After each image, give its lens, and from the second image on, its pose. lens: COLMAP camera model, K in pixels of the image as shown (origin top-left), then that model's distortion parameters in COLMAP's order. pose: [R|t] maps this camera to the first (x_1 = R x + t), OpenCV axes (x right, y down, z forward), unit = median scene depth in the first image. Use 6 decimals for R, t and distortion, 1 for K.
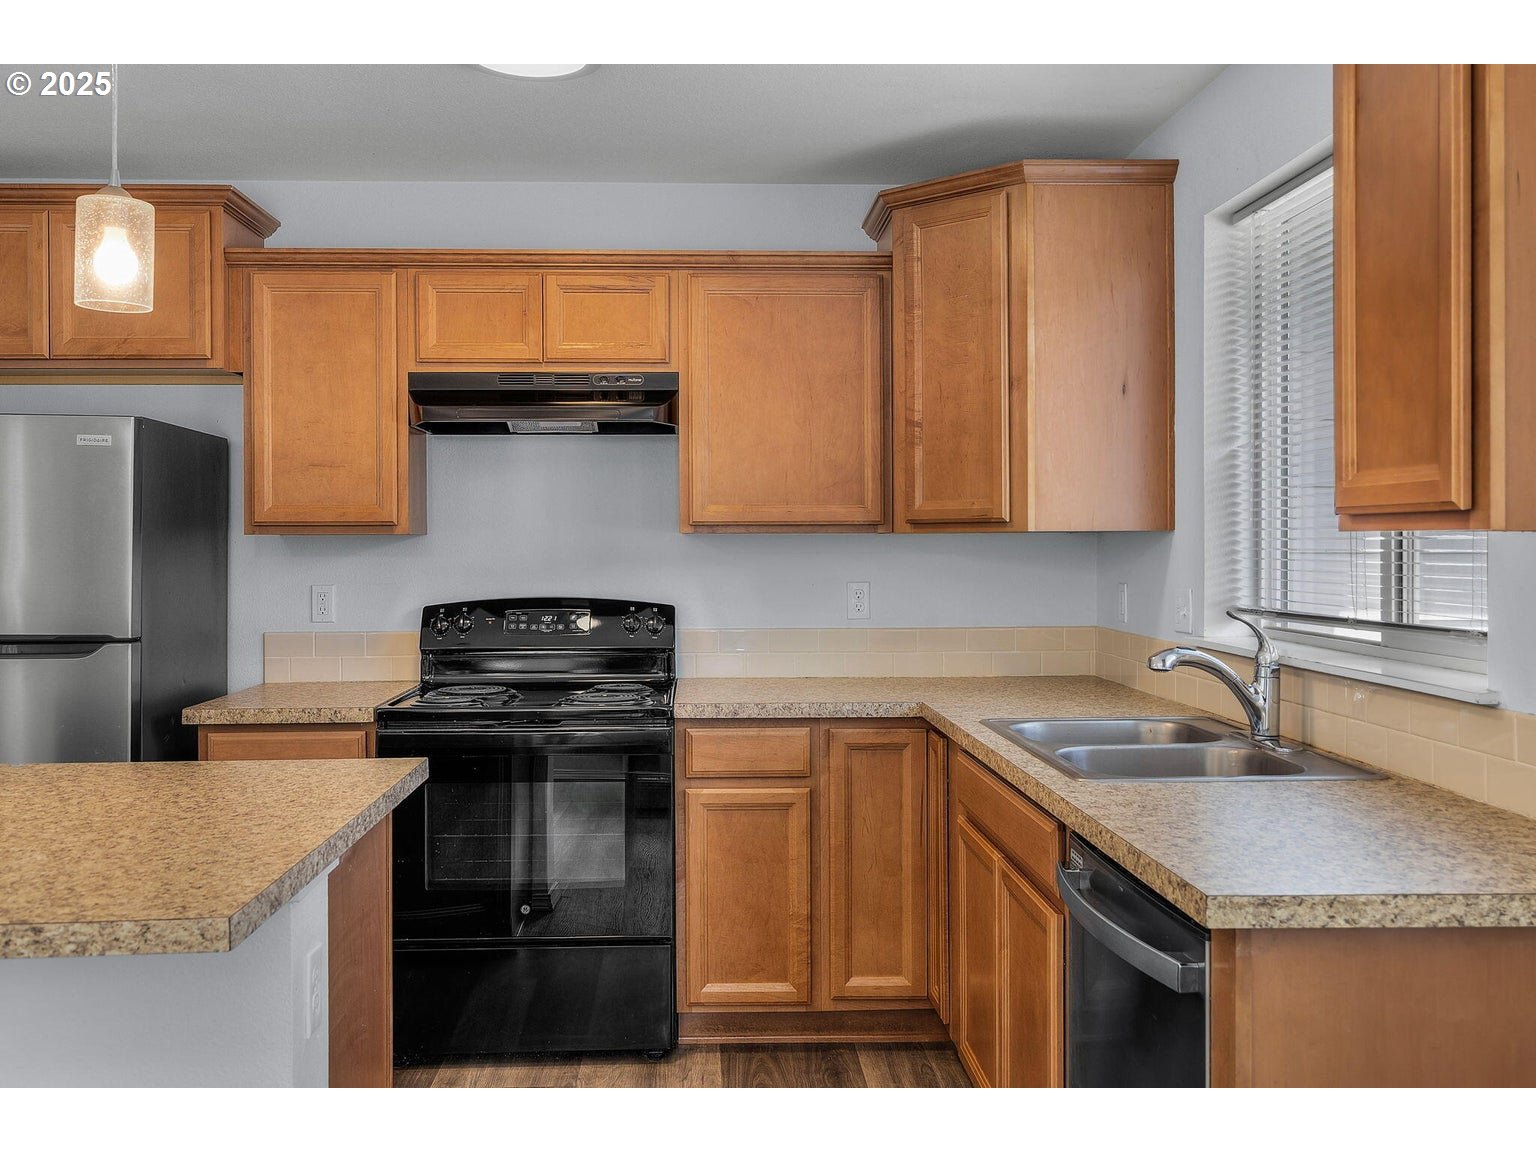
lens RADIAL K [[1356.1, 0, 755.0], [0, 1356.1, 550.8], [0, 0, 1]] dist [-0.005442, 0.012890]
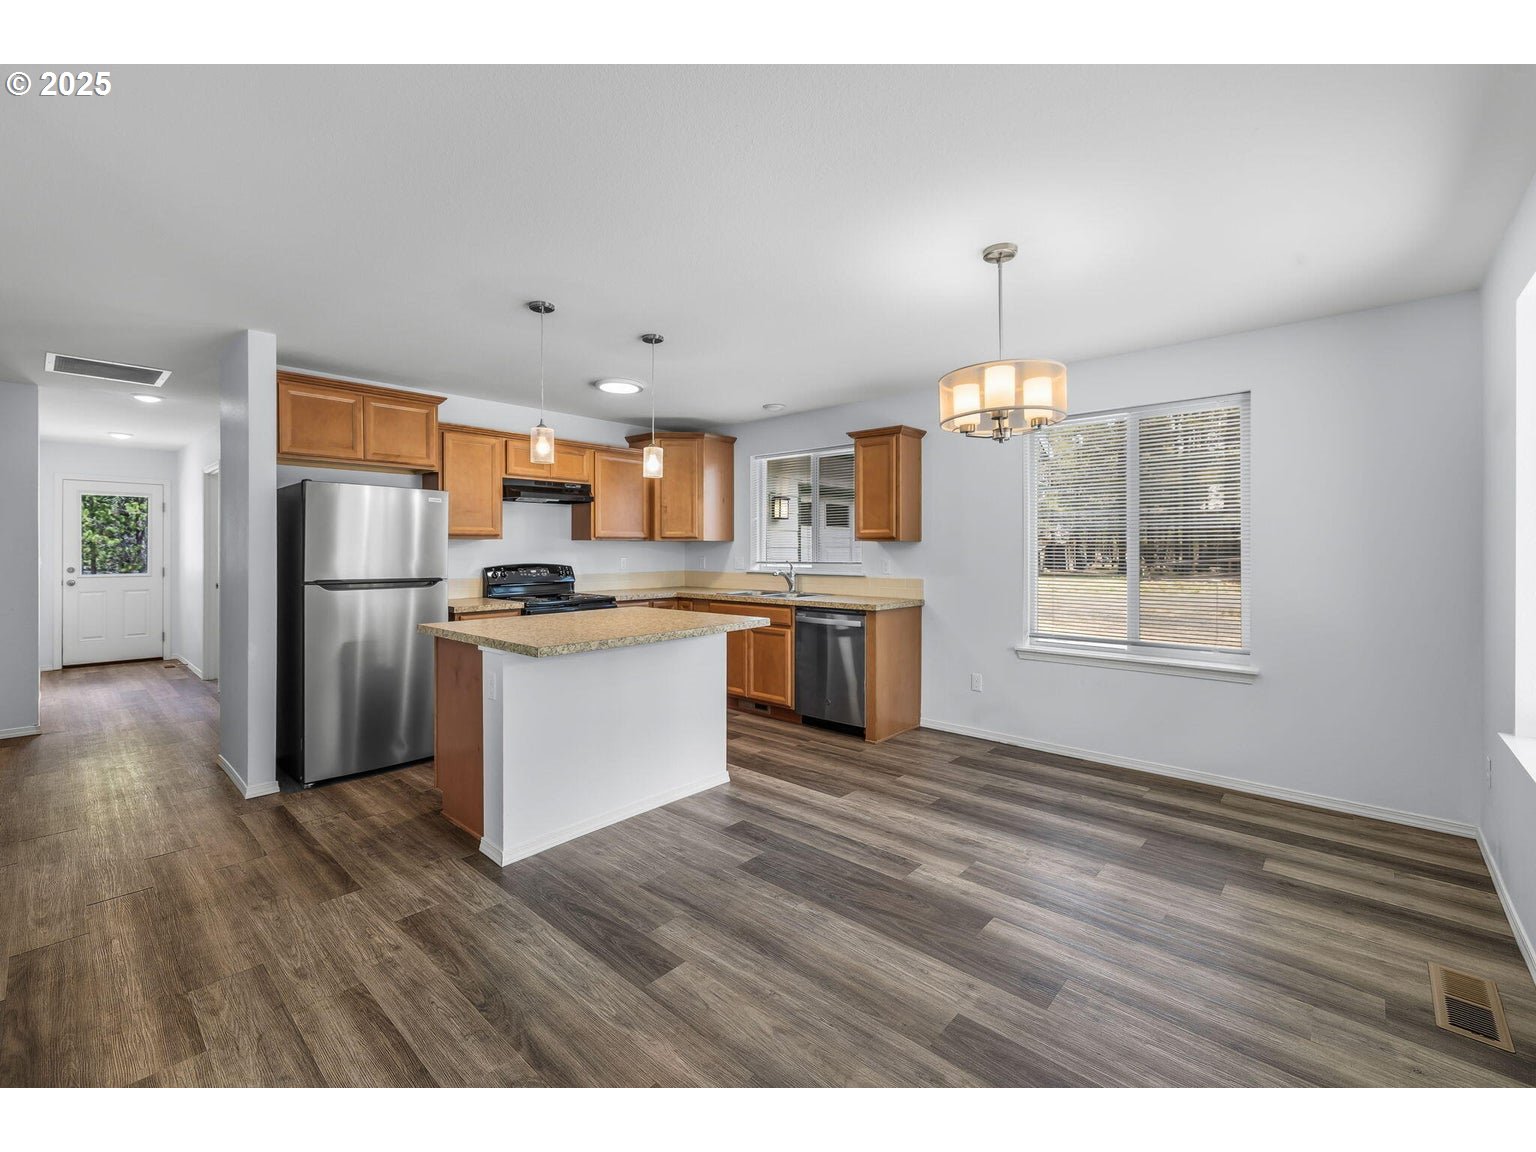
lens RADIAL K [[662.3, 0, 752.5], [0, 662.3, 553.4], [0, 0, 1]] dist [-0.001864, 0.000847]
pose [[0.708820, -0.001340, 0.705388, -0.866268], [0.001792, 0.999998, 0.000099, 0.016578], [-0.705387, 0.001194, 0.708821, -0.261690]]
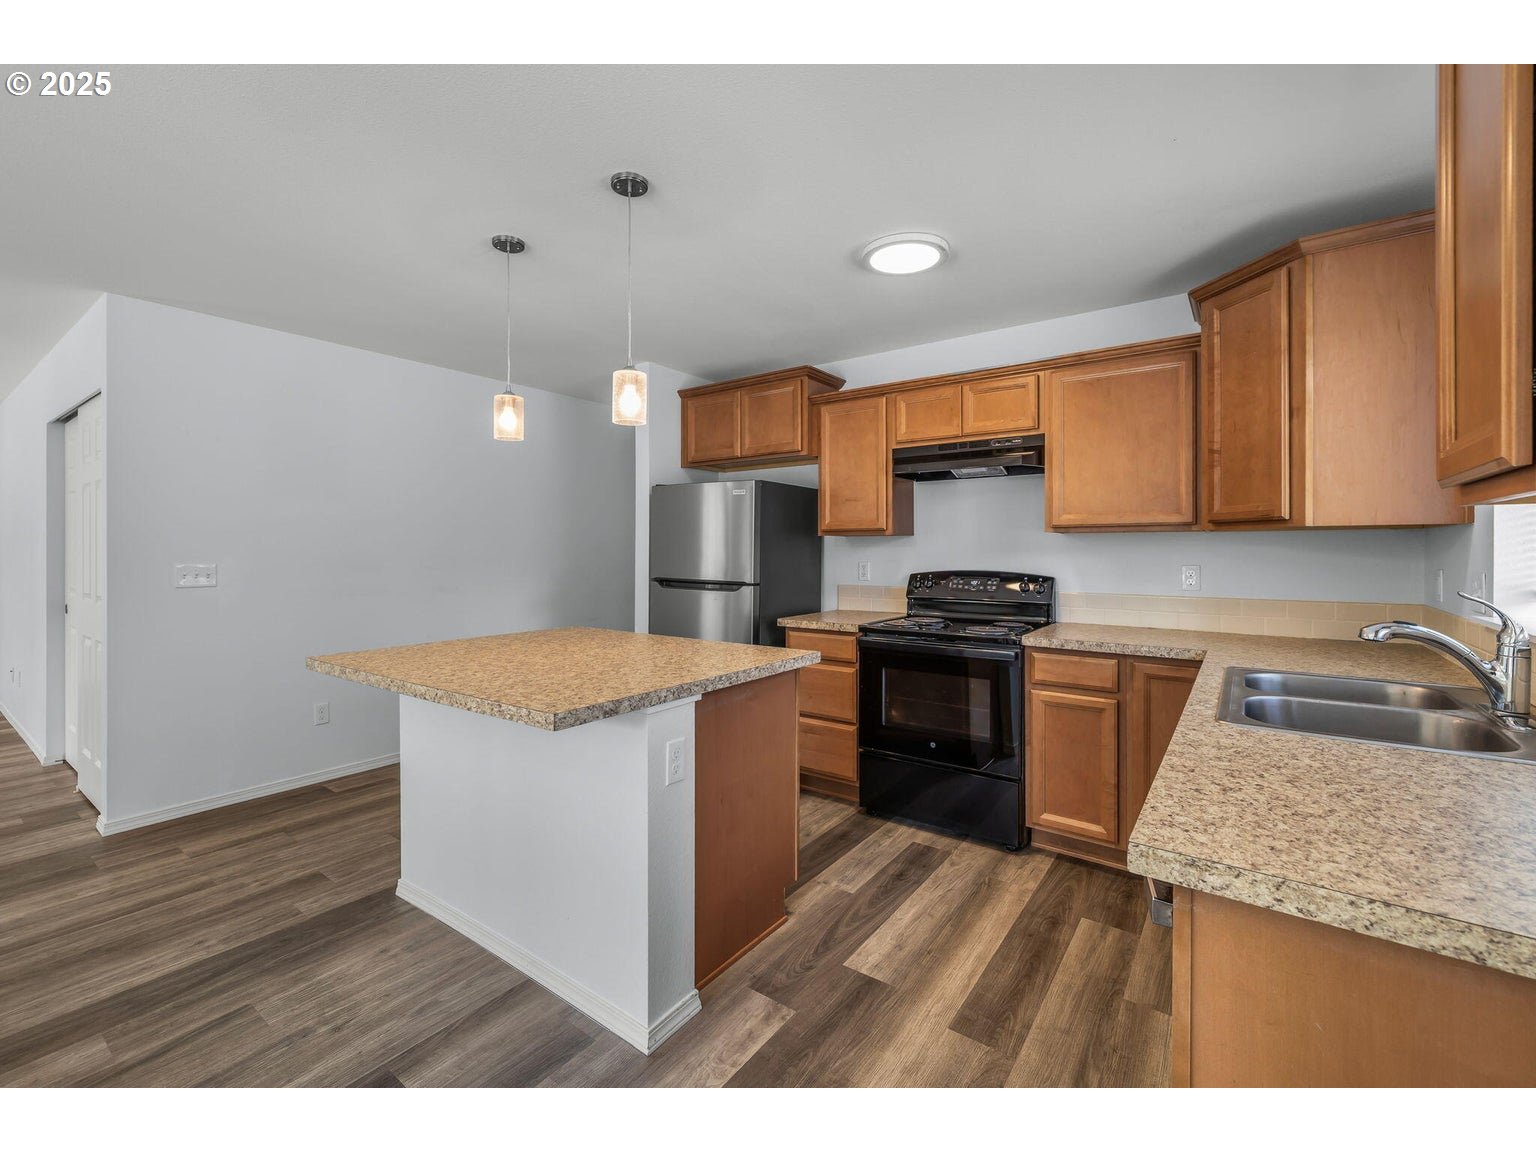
lens RADIAL K [[662.3, 0, 752.5], [0, 662.3, 553.4], [0, 0, 1]] dist [-0.001864, 0.000847]
pose [[0.773649, 0.007156, -0.633574, 0.188719], [-0.005288, 0.999974, 0.004838, 0.010767], [0.633593, -0.000393, 0.773667, 0.175759]]
